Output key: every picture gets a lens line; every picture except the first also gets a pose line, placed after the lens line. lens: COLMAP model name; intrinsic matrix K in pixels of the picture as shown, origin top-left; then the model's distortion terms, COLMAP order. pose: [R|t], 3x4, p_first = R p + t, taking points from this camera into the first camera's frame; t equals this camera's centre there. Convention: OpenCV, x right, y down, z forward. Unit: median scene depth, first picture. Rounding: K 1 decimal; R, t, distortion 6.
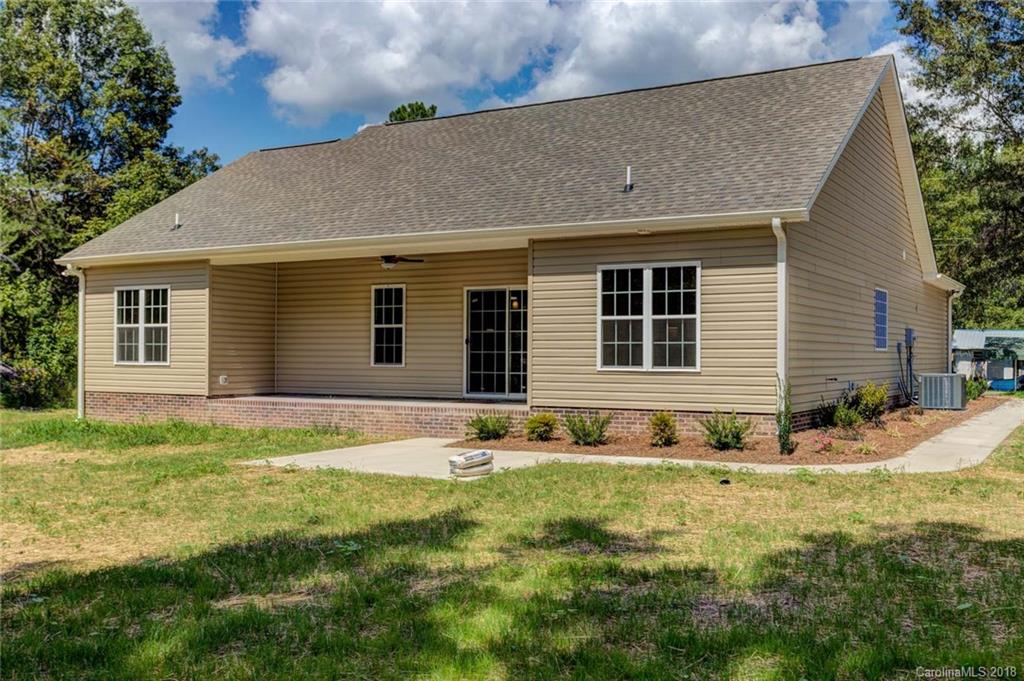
lens RADIAL K [[1022.6, 0, 511.5], [0, 1022.6, 341.9], [0, 0, 1]] dist [0.000689, 0.000000]
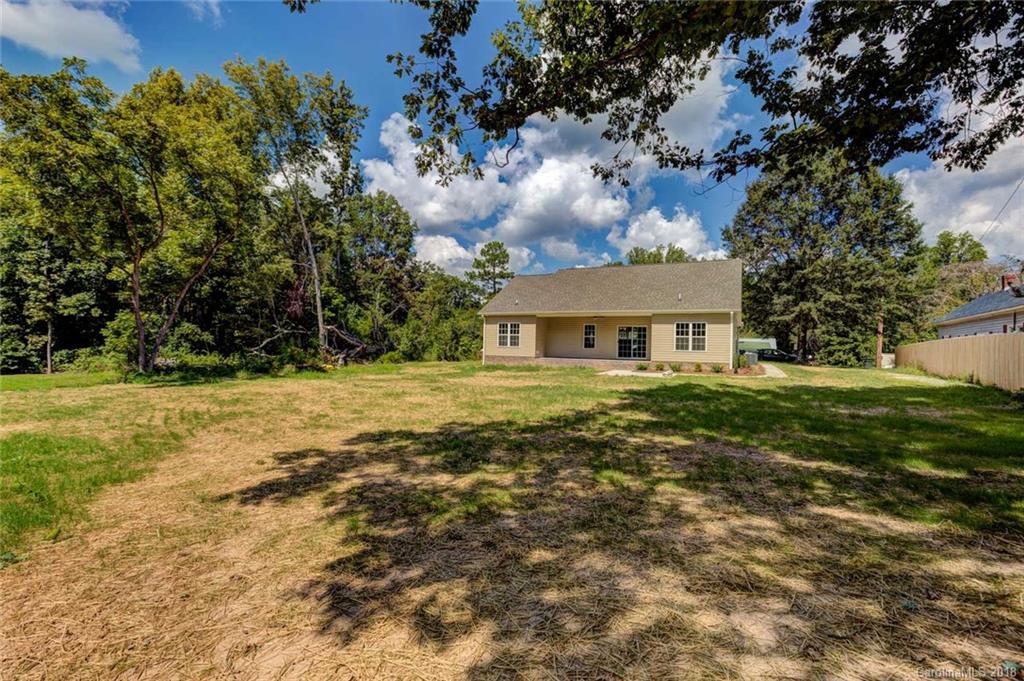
lens RADIAL K [[470.0, 0, 512.7], [0, 470.0, 339.7], [0, 0, 1]] dist [0.007953, 0.000344]
pose [[0.997277, 0.017900, 0.071538, -0.601879], [-0.018161, 0.999831, 0.002989, -0.007208], [-0.071473, -0.004281, 0.997433, -0.607398]]
